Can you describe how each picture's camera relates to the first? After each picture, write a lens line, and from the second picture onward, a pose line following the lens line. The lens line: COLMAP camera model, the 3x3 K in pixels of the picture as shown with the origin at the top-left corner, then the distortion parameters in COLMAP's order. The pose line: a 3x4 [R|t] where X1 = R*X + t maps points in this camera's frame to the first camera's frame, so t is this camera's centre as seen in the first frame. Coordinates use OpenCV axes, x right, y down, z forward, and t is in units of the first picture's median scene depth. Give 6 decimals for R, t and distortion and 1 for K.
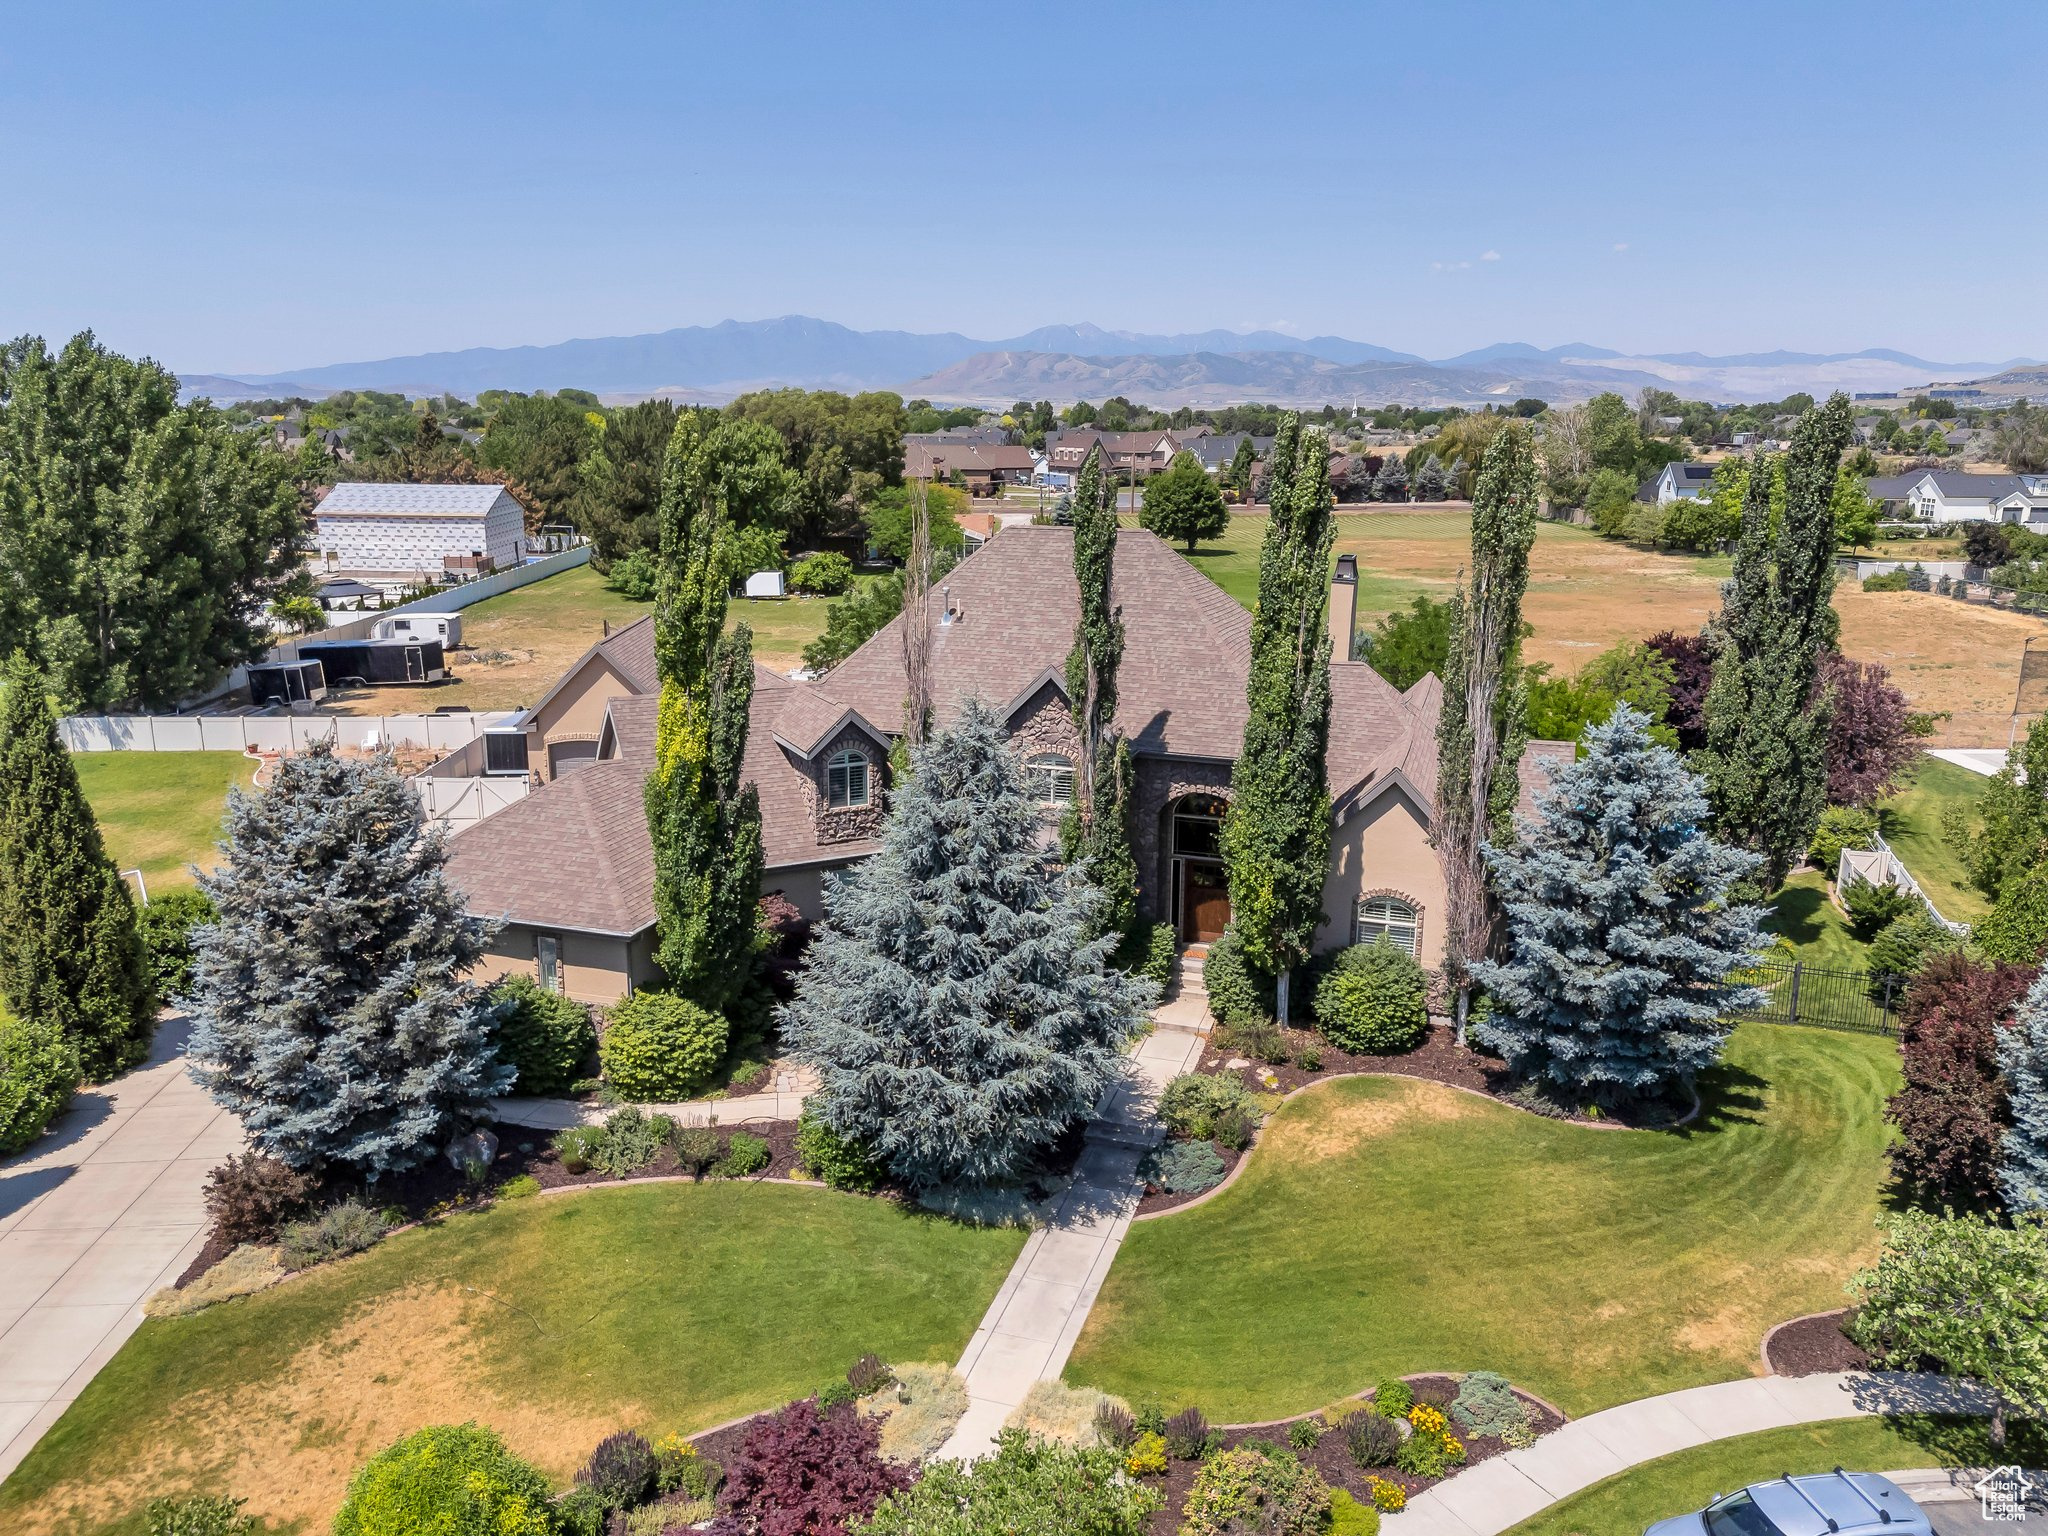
lens RADIAL K [[1492.9, 0, 1019.8], [0, 1492.9, 767.2], [0, 0, 1]] dist [0.089596, -0.092676]
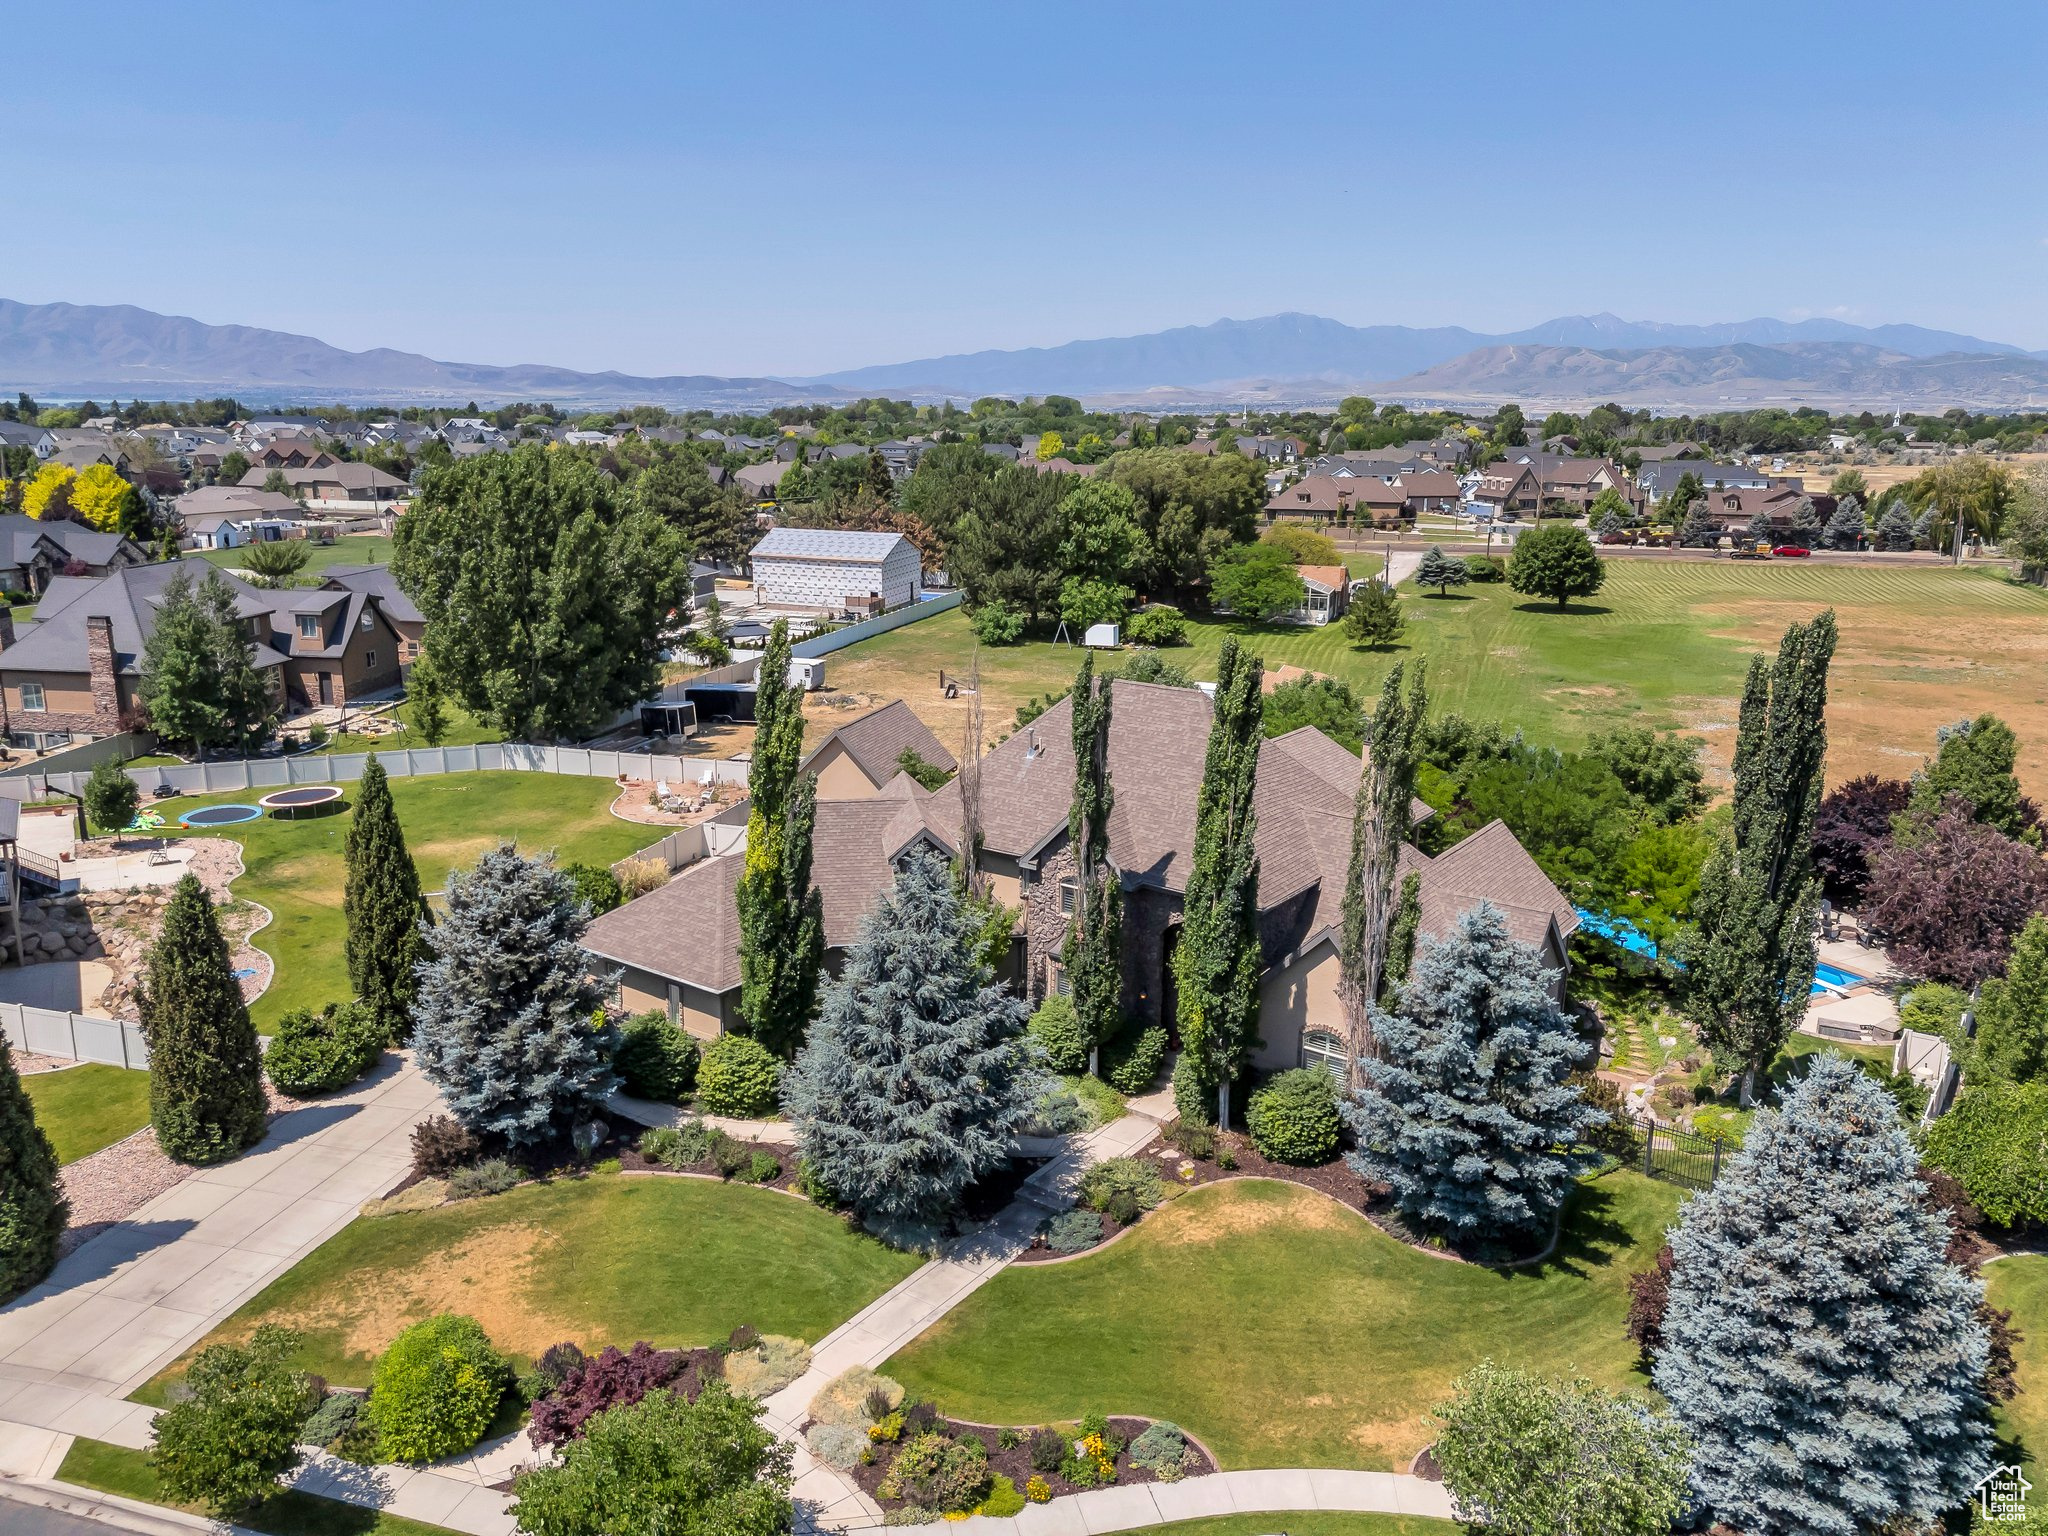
lens RADIAL K [[1492.9, 0, 1019.8], [0, 1492.9, 767.2], [0, 0, 1]] dist [0.089596, -0.092676]
pose [[0.951587, 0.076337, -0.297749, 0.379825], [-0.075937, 0.997029, 0.012929, -0.127072], [0.297851, 0.010308, 0.954557, -0.215919]]
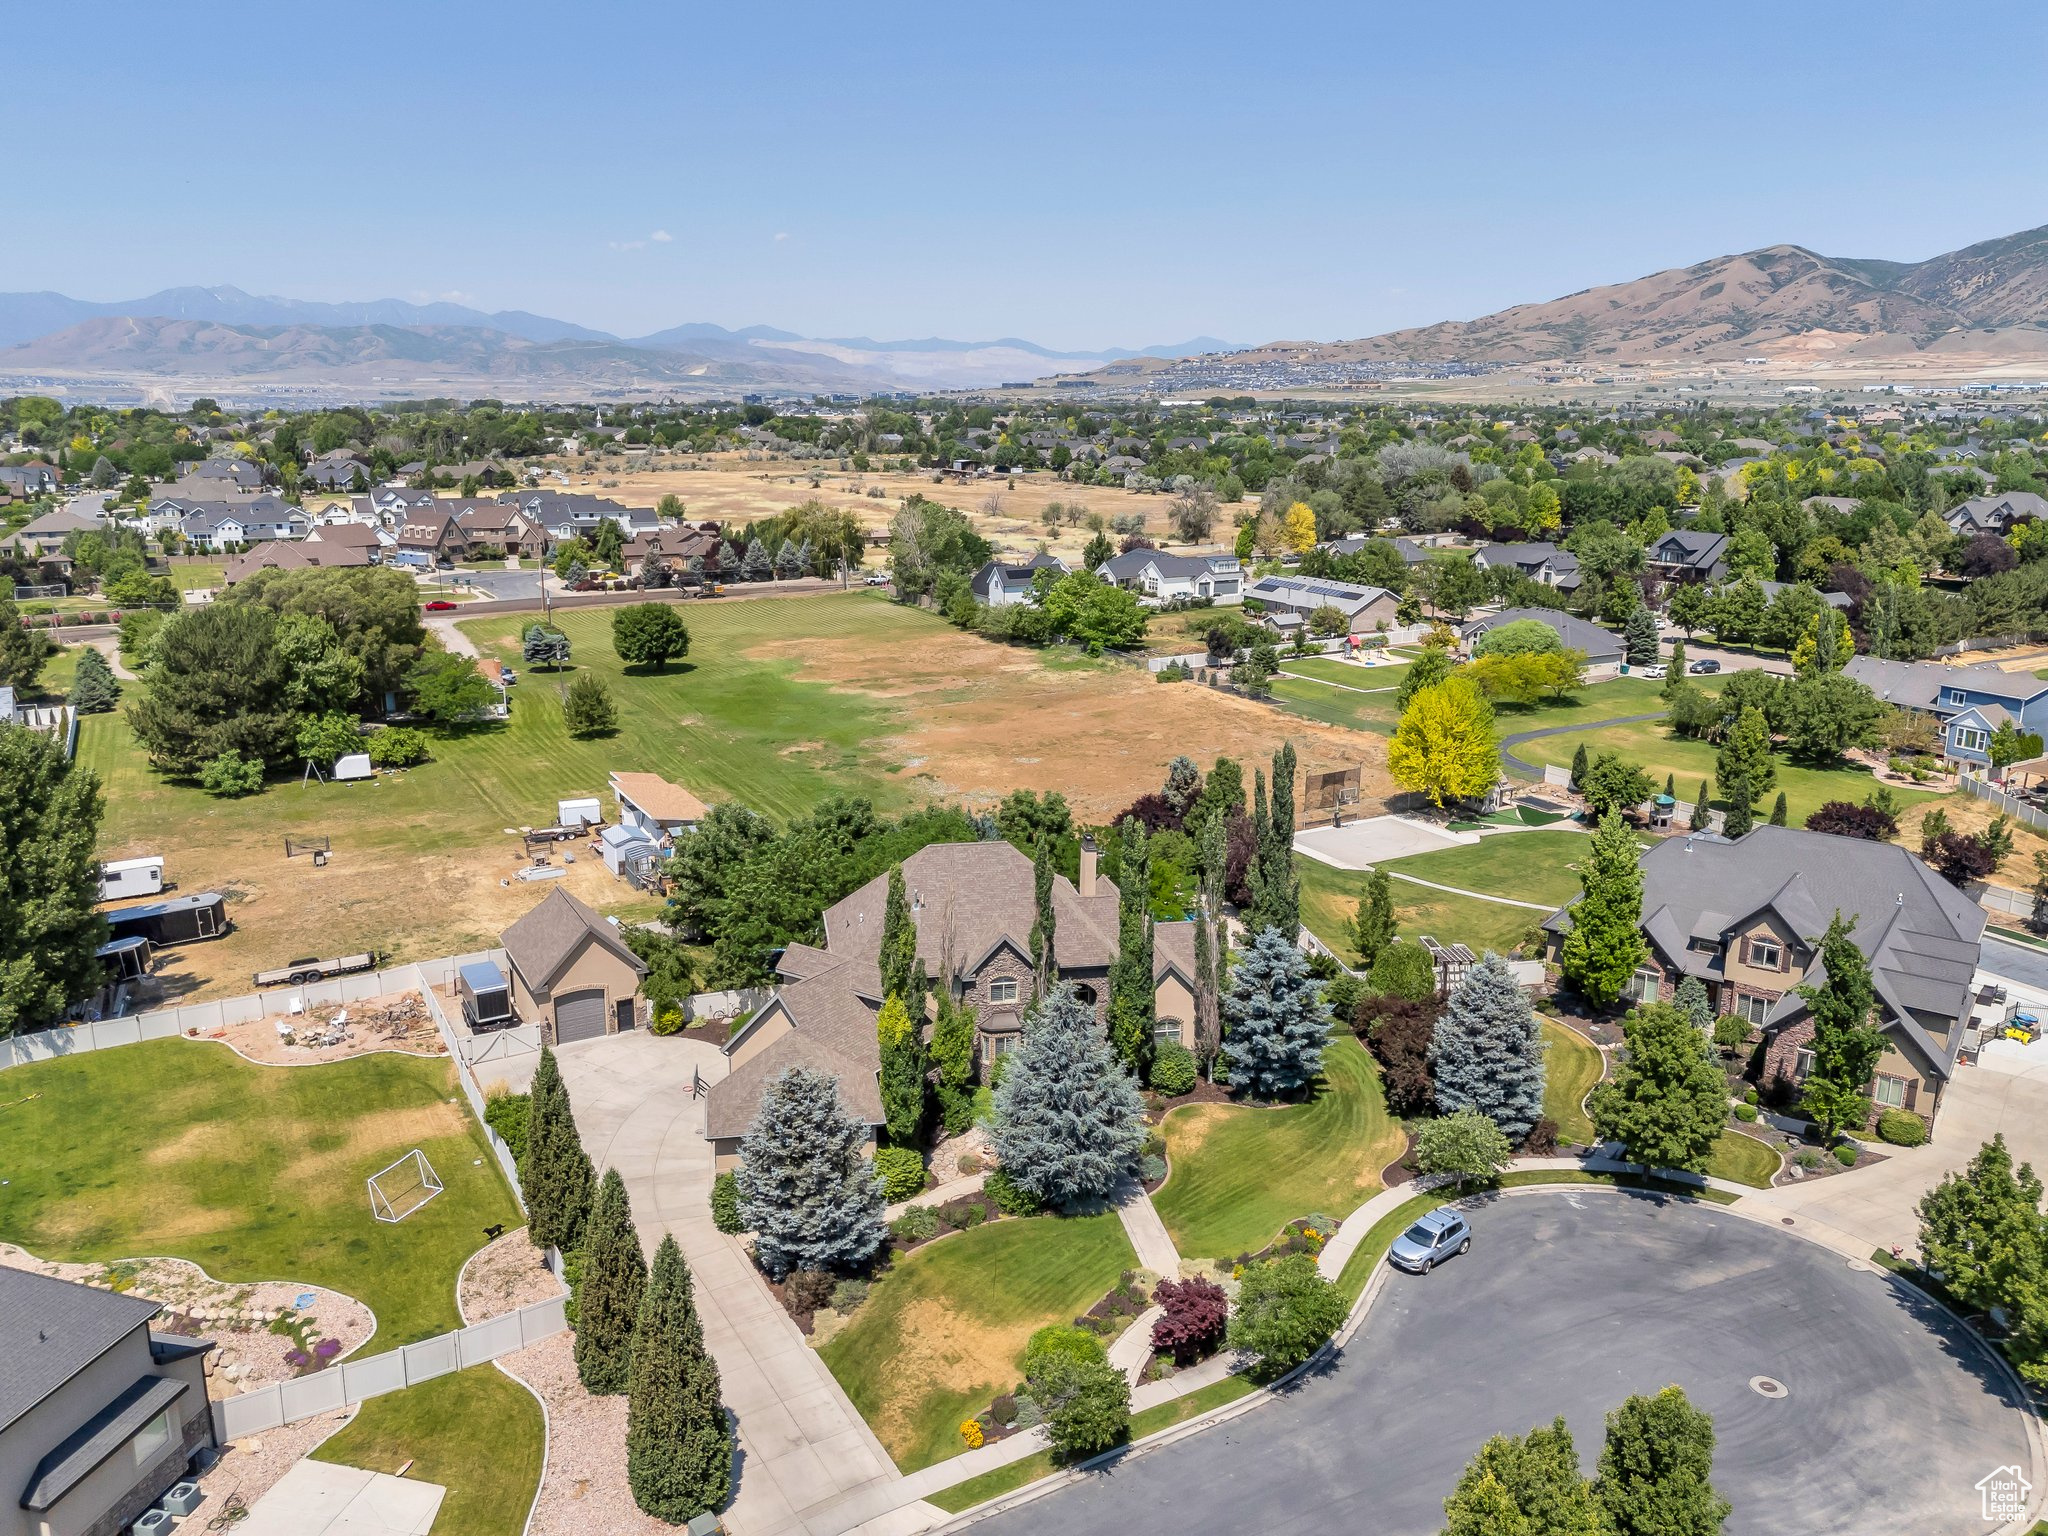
lens RADIAL K [[1492.9, 0, 1019.8], [0, 1492.9, 767.2], [0, 0, 1]] dist [0.089596, -0.092676]
pose [[0.875480, -0.119401, 0.468271, -0.947768], [0.112984, 0.992713, 0.041890, -0.406354], [-0.469861, 0.016234, 0.882591, -0.823801]]
